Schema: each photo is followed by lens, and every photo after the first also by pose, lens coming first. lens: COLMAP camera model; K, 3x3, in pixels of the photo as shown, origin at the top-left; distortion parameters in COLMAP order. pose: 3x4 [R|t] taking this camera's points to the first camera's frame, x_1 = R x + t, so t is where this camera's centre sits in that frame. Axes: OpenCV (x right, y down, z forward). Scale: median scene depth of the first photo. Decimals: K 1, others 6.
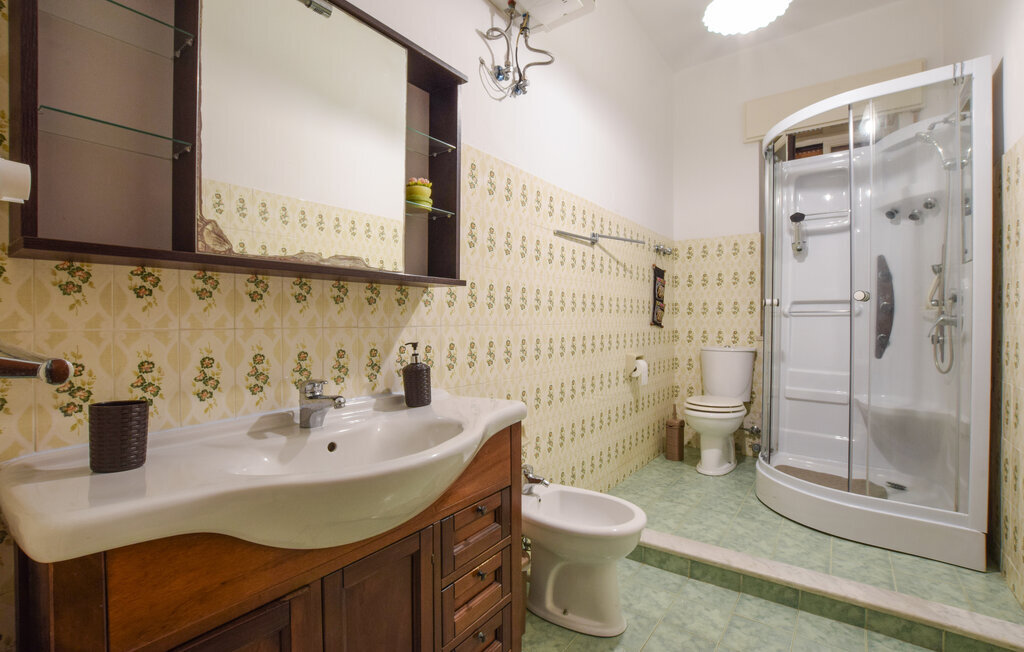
lens RADIAL K [[445.3, 0, 507.2], [0, 445.3, 321.4], [0, 0, 1]] dist [-0.045107, 0.007984]
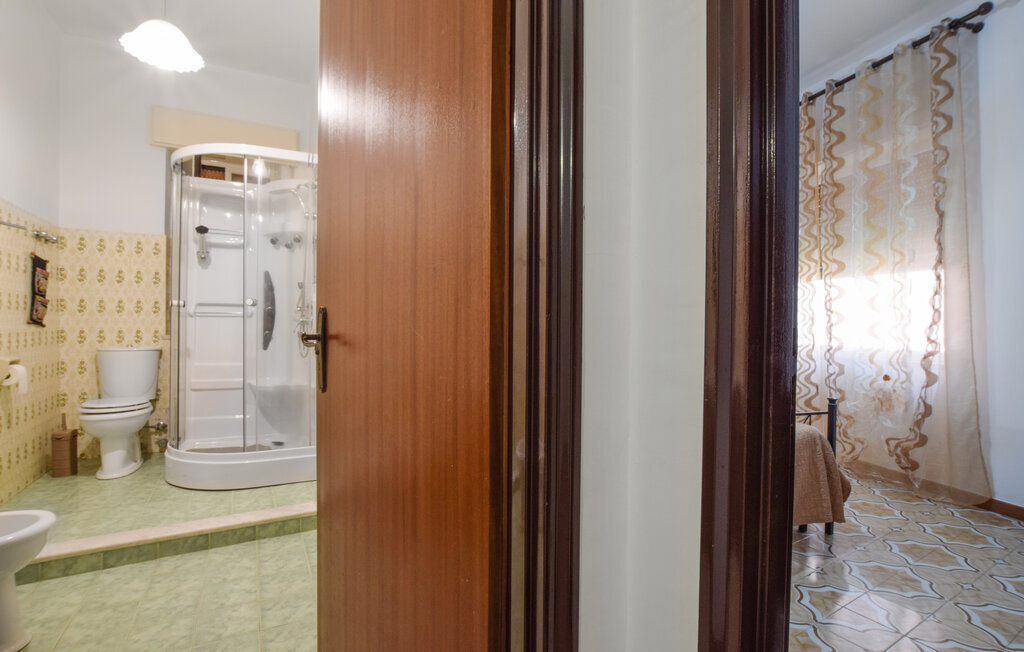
lens RADIAL K [[484.3, 0, 507.4], [0, 484.3, 334.3], [0, 0, 1]] dist [-0.023966, 0.010408]
pose [[0.402647, -0.015759, 0.915220, -0.158303], [-0.009245, 0.999731, 0.021282, 0.000477], [-0.915309, -0.017030, 0.402393, -0.228849]]
